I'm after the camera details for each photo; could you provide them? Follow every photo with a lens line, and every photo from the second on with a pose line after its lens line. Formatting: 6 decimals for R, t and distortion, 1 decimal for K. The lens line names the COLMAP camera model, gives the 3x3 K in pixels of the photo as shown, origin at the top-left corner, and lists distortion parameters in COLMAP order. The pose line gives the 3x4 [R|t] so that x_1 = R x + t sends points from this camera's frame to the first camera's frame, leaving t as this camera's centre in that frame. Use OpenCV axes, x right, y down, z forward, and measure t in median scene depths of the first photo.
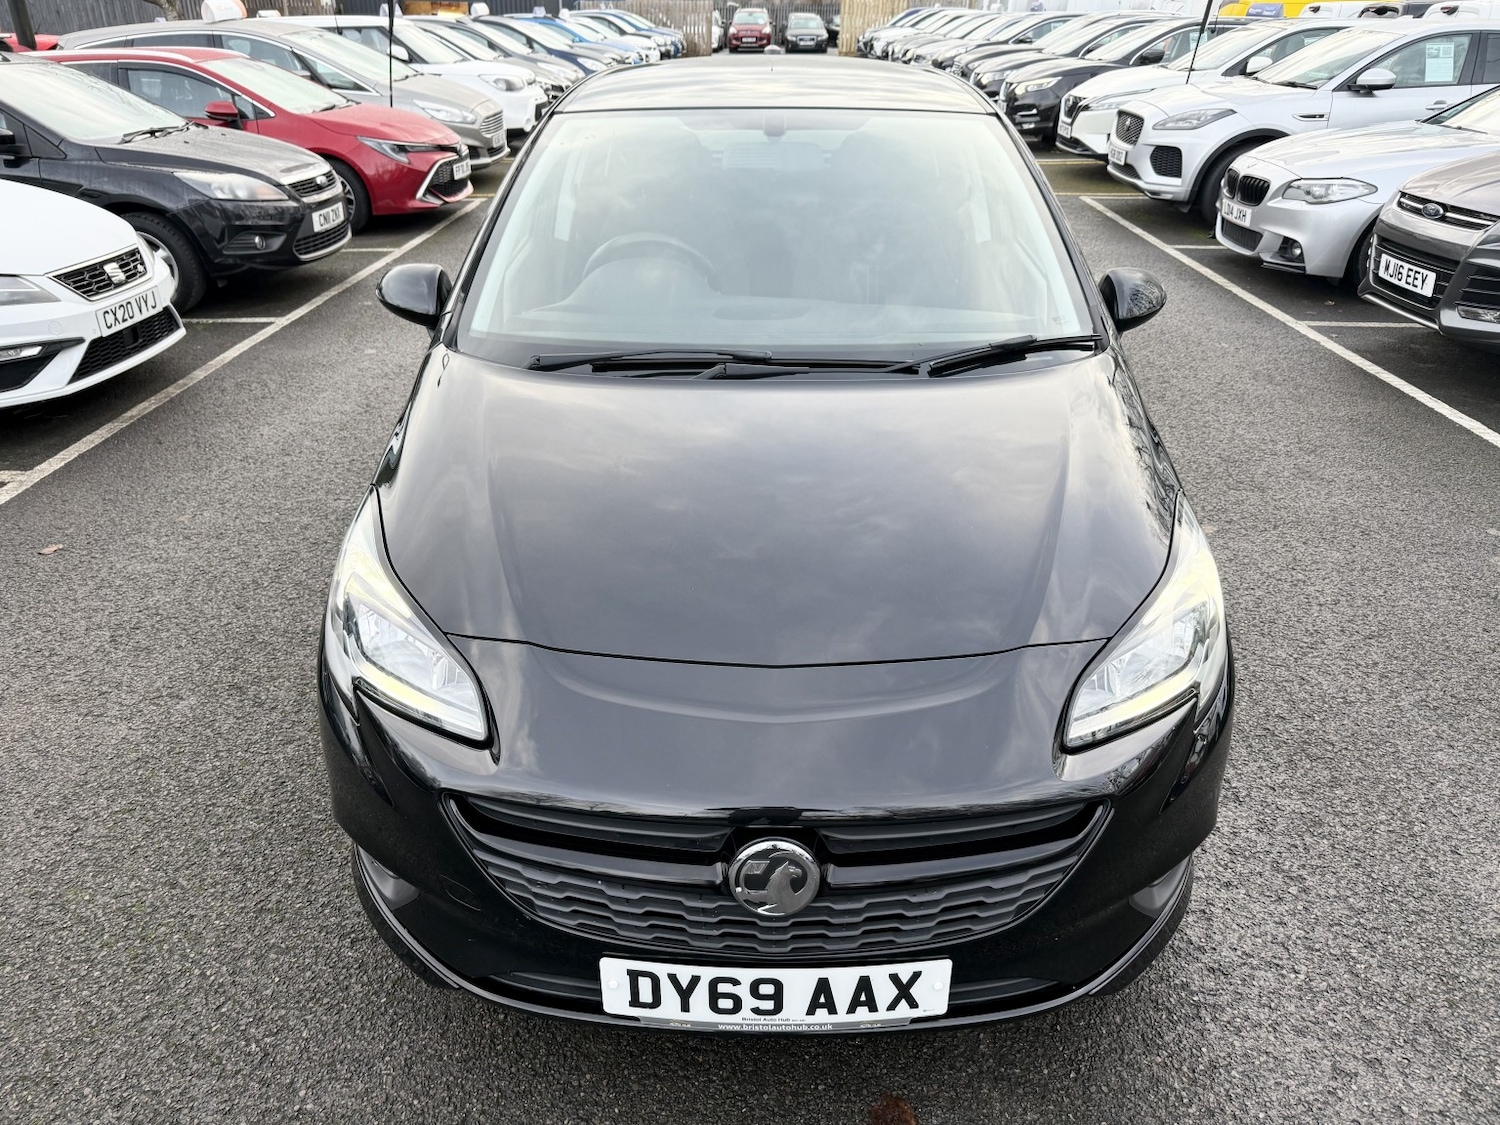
lens RADIAL K [[1098.4, 0, 748.8], [0, 1098.4, 569.3], [0, 0, 1]] dist [-0.007583, 0.003113]
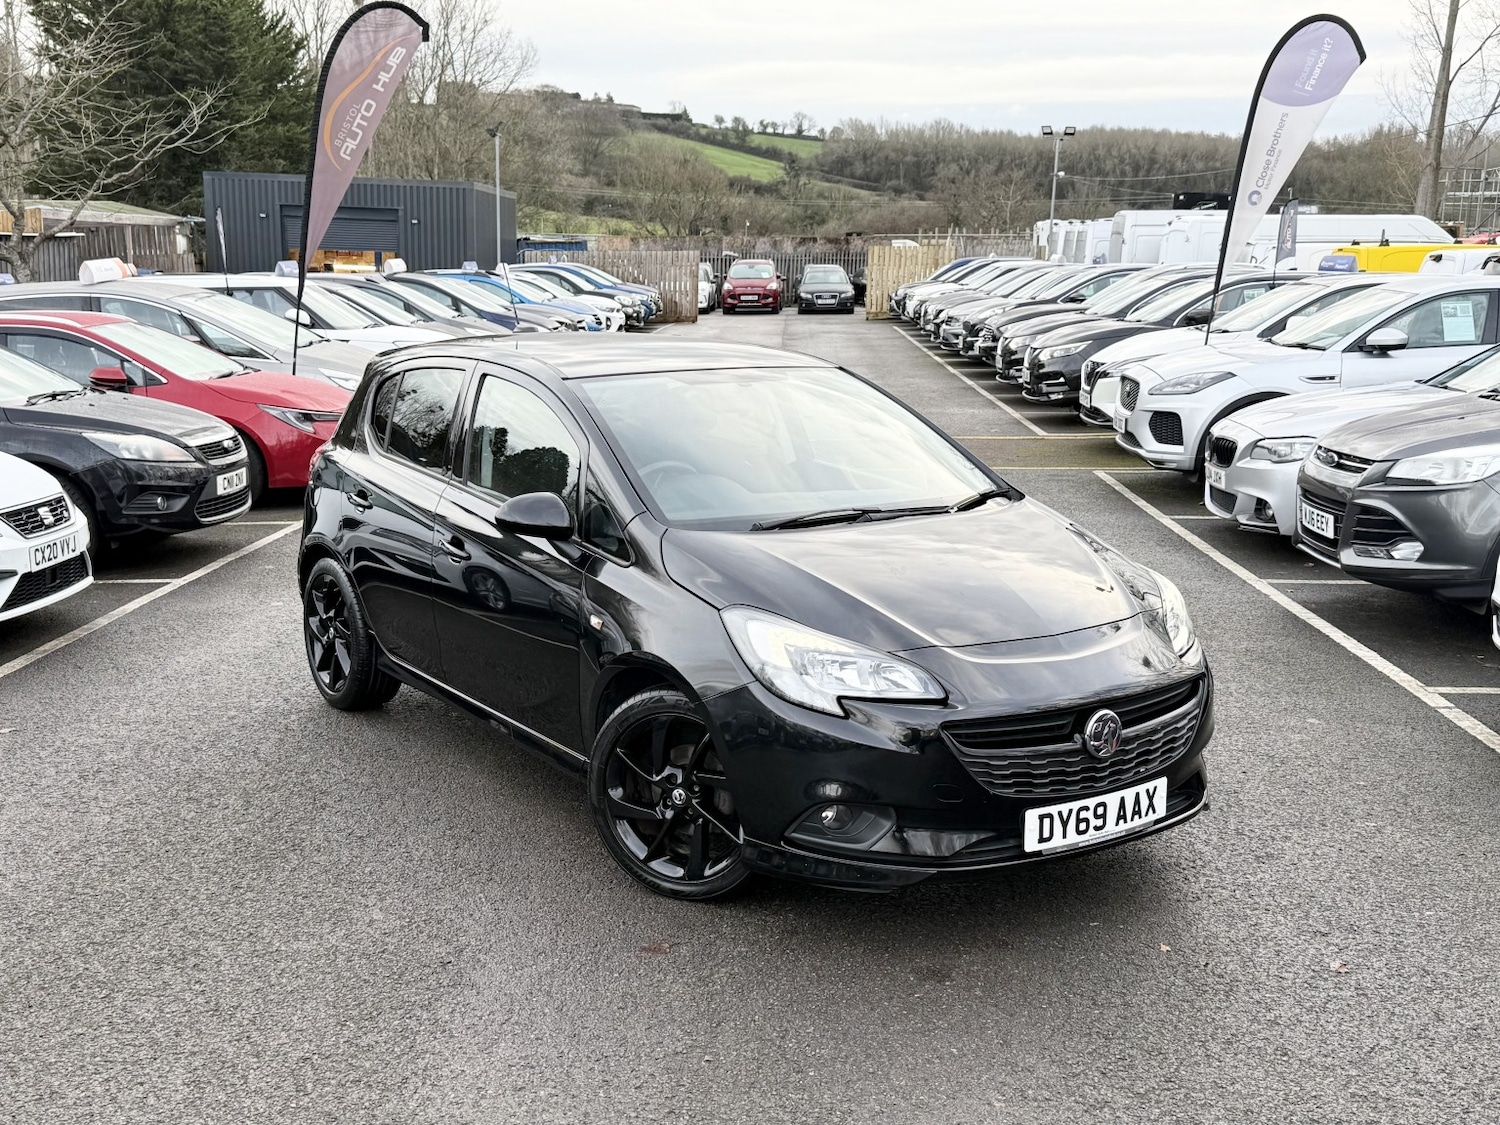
lens RADIAL K [[1692.6, 0, 750.5], [0, 1692.6, 566.2], [0, 0, 1]] dist [0.190990, -0.435075]
pose [[0.999950, -0.002883, -0.009576, 0.078421], [0.000009, 0.957784, -0.287488, 0.181151], [0.010000, 0.287473, 0.957736, -0.404237]]
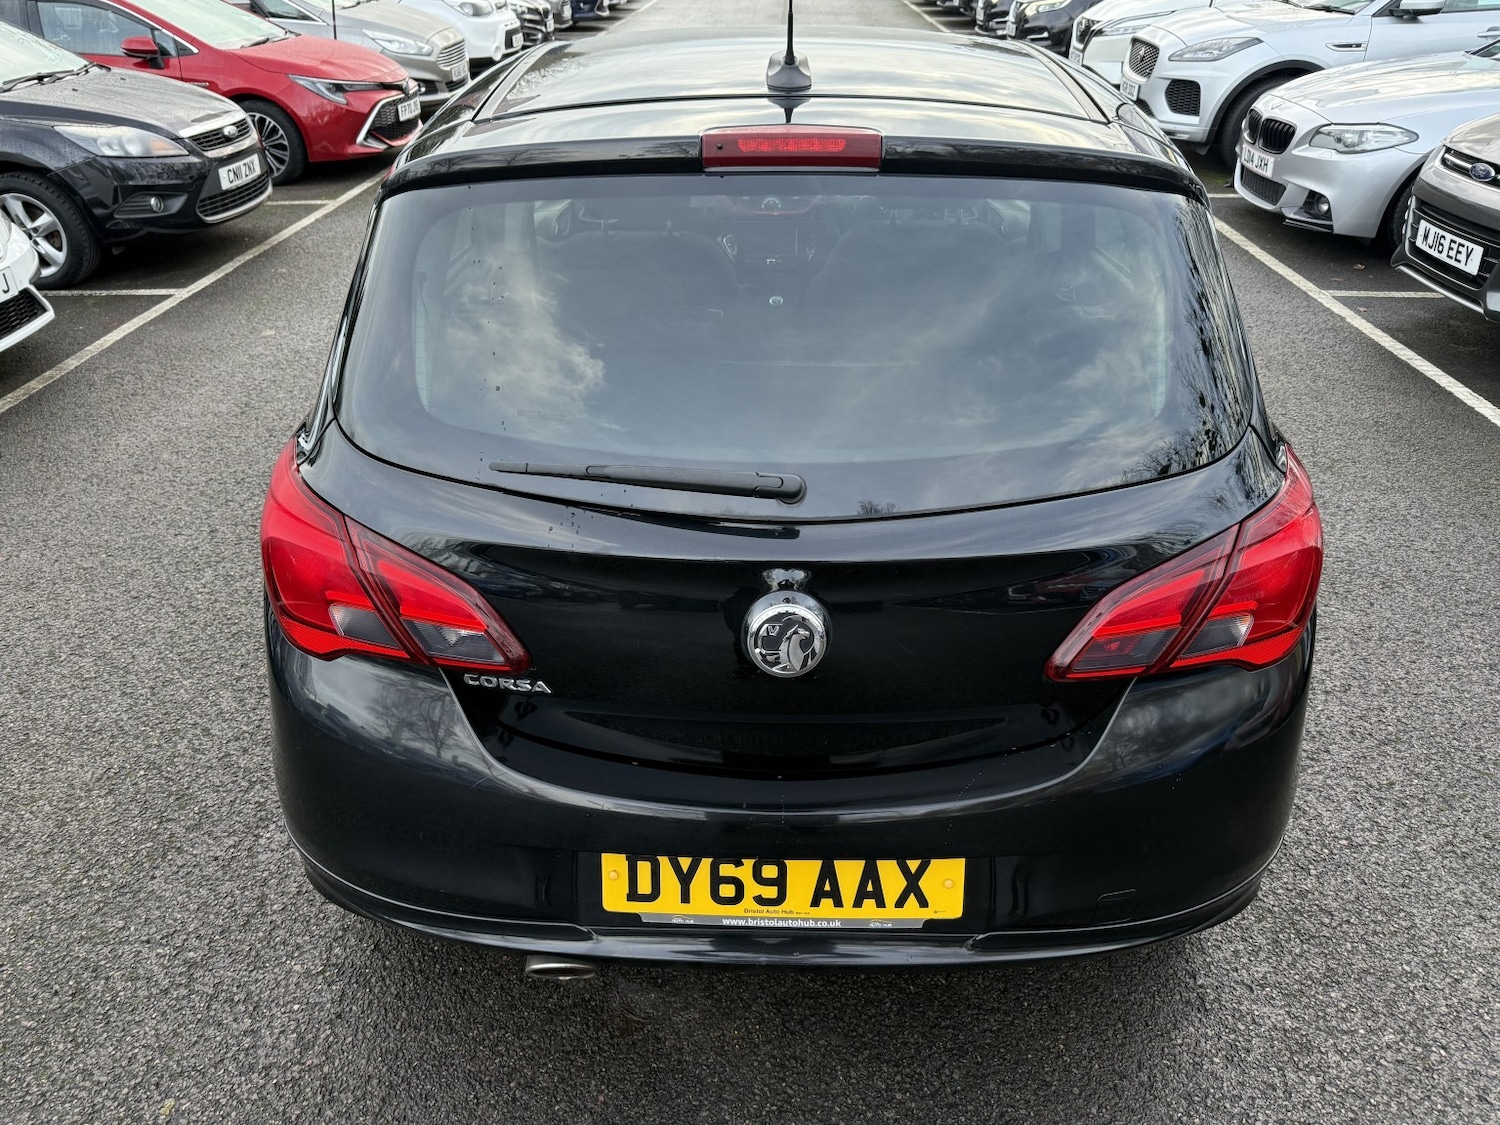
lens RADIAL K [[1108.4, 0, 740.3], [0, 1108.4, 566.5], [0, 0, 1]] dist [-0.005562, 0.000184]
pose [[0.999801, 0.002865, -0.019764, 0.049926], [-0.001682, 0.998220, 0.059612, -0.055698], [0.019900, -0.059567, 0.998026, 0.086177]]
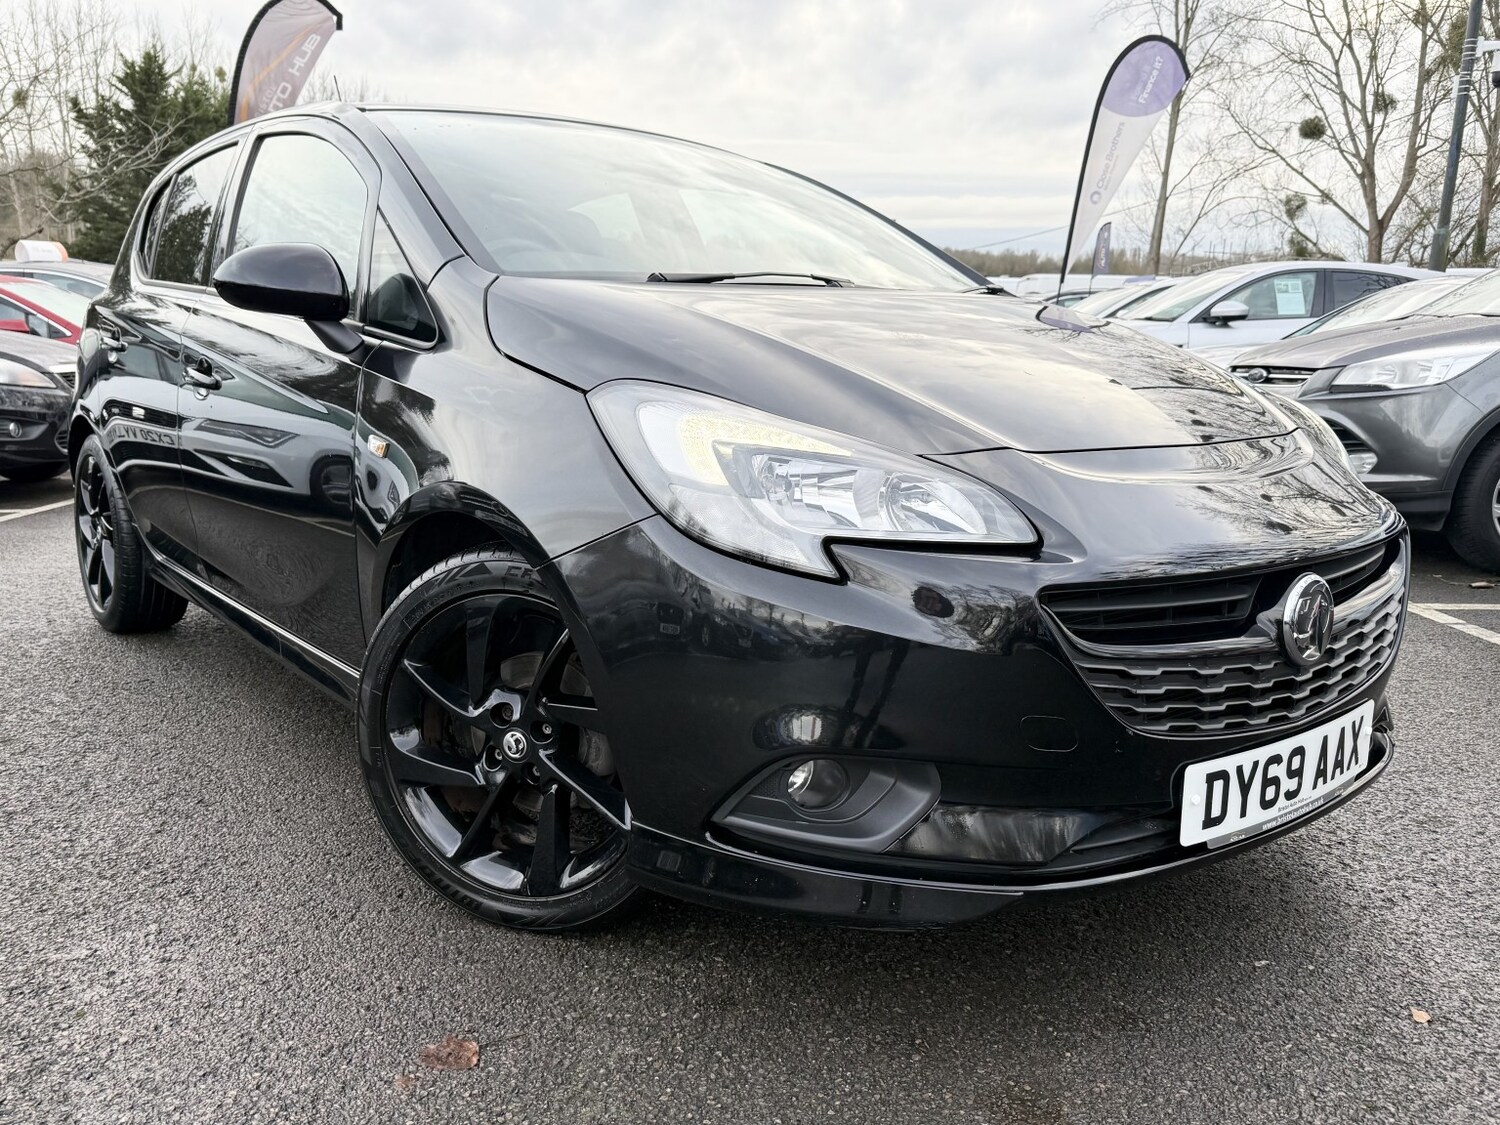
lens RADIAL K [[1263.3, 0, 747.3], [0, 1263.3, 559.9], [0, 0, 1]] dist [0.016280, -0.025815]
pose [[0.997481, -0.001883, 0.070910, 0.074454], [0.022430, 0.956727, -0.290122, 0.114455], [-0.067296, 0.290981, 0.954359, 0.005797]]
